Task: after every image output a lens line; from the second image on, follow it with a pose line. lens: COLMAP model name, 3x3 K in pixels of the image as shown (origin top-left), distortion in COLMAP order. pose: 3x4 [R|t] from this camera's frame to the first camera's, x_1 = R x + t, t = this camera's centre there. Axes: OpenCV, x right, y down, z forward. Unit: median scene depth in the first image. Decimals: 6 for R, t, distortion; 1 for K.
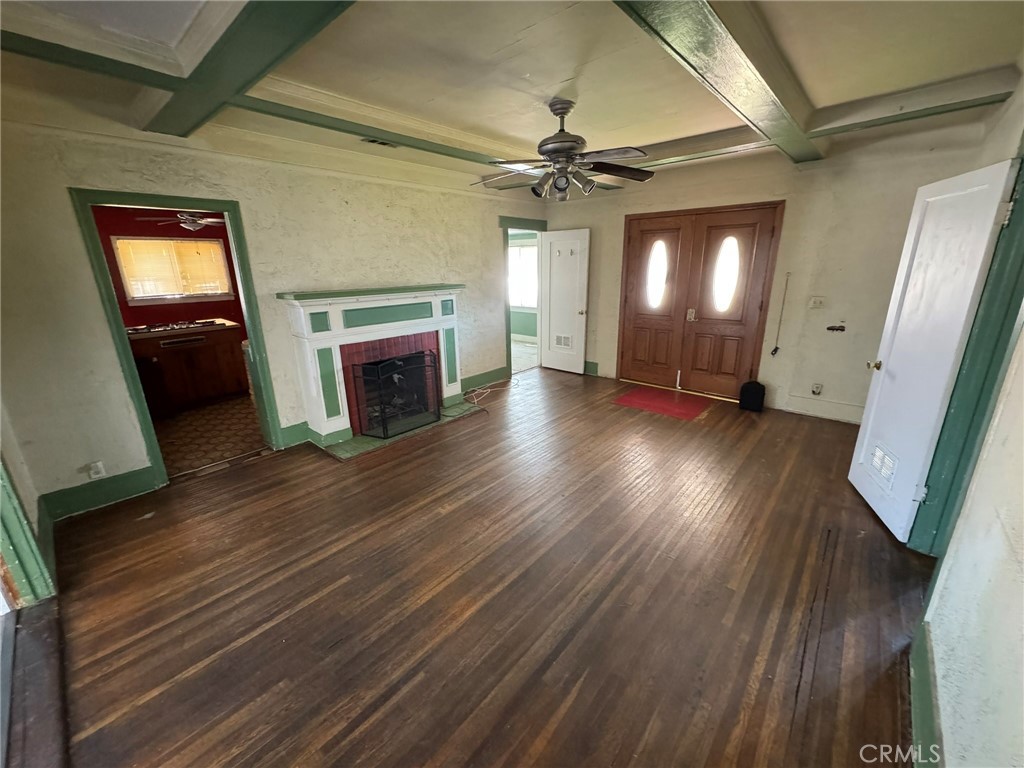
lens RADIAL K [[407.4, 0, 510.6], [0, 407.4, 387.9], [0, 0, 1]] dist [-0.003024, 0.000335]
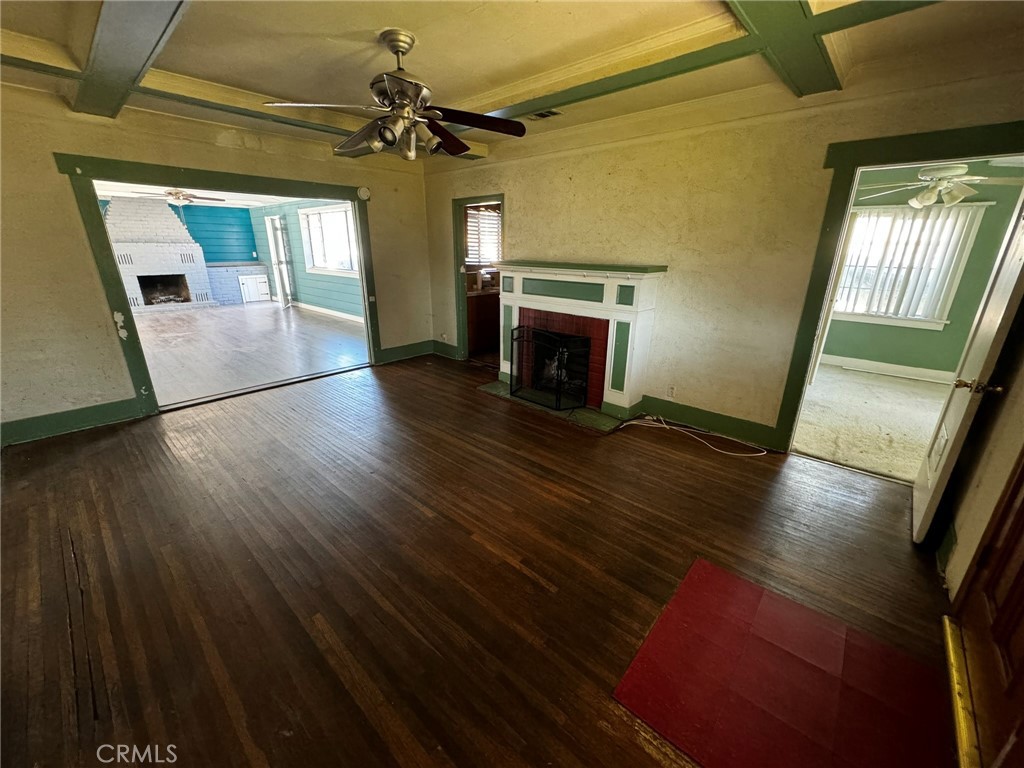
lens RADIAL K [[407.4, 0, 510.0], [0, 407.4, 384.9], [0, 0, 1]] dist [-0.003024, 0.000335]
pose [[-0.015511, 0.339446, -0.940498, 0.679344], [-0.298527, 0.896137, 0.328359, -0.245874], [0.954275, 0.285857, 0.087433, 0.808705]]
